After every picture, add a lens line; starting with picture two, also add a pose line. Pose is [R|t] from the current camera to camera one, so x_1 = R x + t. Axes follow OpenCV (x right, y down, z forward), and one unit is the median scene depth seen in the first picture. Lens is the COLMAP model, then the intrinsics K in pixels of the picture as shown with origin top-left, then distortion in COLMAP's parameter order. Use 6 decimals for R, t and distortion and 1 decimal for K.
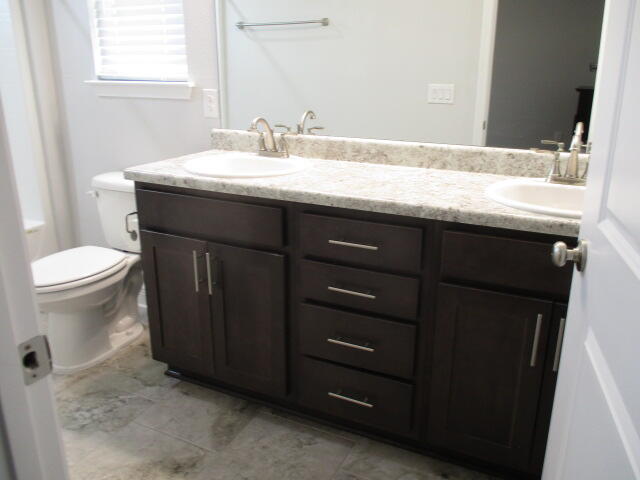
lens RADIAL K [[519.2, 0, 324.0], [0, 519.2, 241.0], [0, 0, 1]] dist [-0.043398, 0.029668]
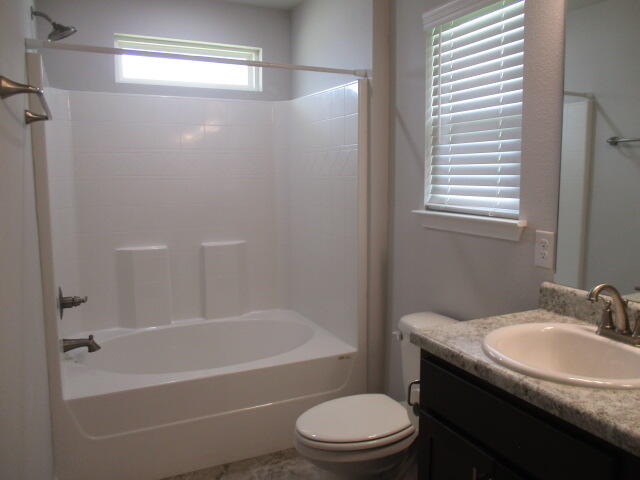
lens RADIAL K [[519.2, 0, 347.4], [0, 519.2, 241.3], [0, 0, 1]] dist [-0.043398, 0.029668]
pose [[0.793850, 0.067359, -0.604371, 0.009241], [-0.182176, 0.974544, -0.130676, -0.125444], [0.580184, 0.213839, 0.785913, 0.232137]]
